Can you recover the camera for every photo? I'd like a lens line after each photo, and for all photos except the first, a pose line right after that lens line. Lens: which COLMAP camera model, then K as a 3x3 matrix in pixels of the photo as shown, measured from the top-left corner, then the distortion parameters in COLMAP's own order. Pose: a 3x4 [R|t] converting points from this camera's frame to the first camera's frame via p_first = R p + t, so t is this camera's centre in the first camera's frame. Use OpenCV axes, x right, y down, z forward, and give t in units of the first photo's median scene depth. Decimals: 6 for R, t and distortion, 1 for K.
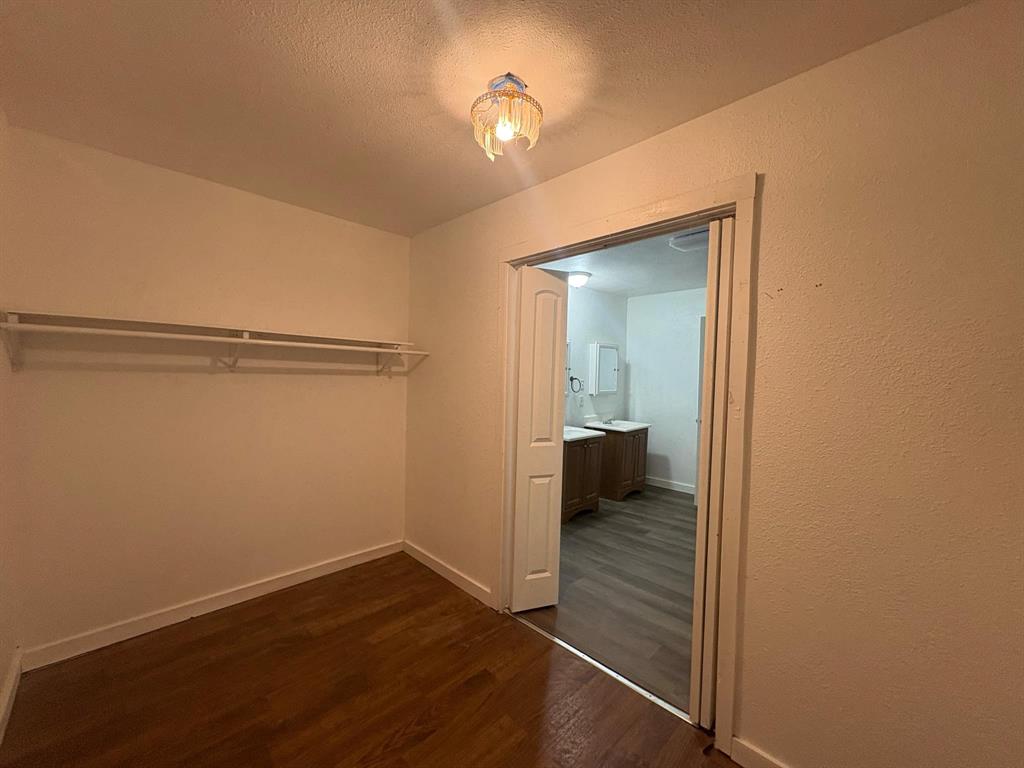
lens RADIAL K [[407.2, 0, 513.8], [0, 407.2, 389.3], [0, 0, 1]] dist [0.000119, 0.000067]
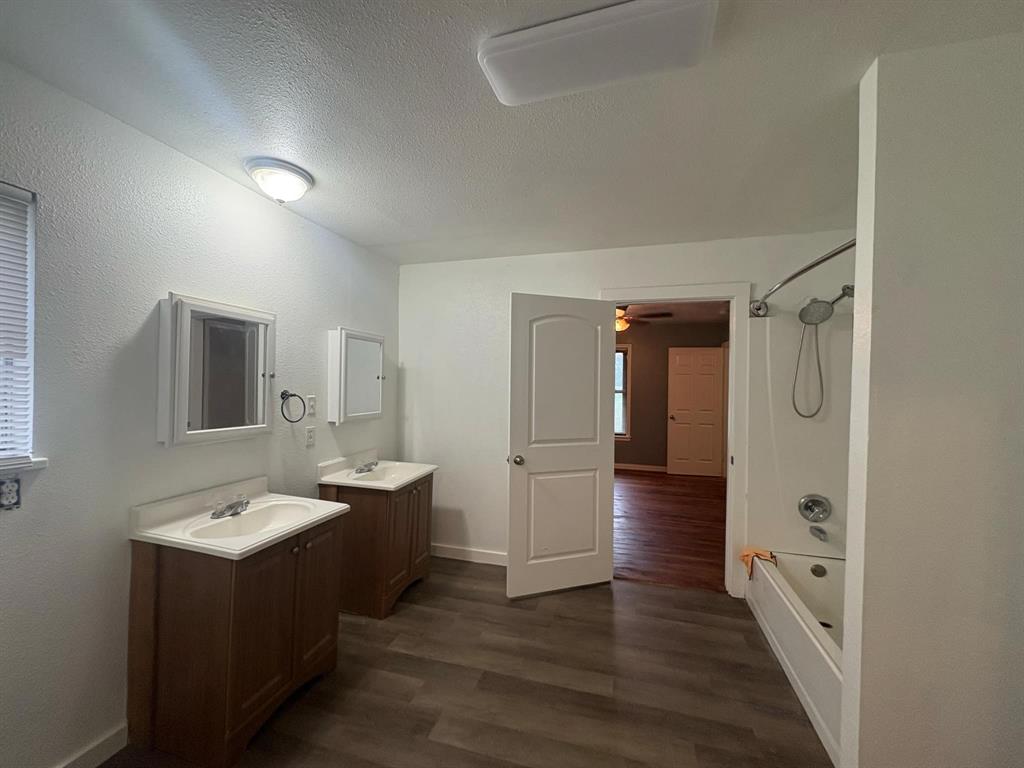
lens RADIAL K [[407.2, 0, 511.5], [0, 407.2, 384.6], [0, 0, 1]] dist [0.000119, 0.000067]
pose [[0.874126, -0.003670, 0.485685, 0.137551], [0.017428, 0.999565, -0.023813, -0.021620], [-0.485386, 0.029280, 0.873810, 0.408077]]
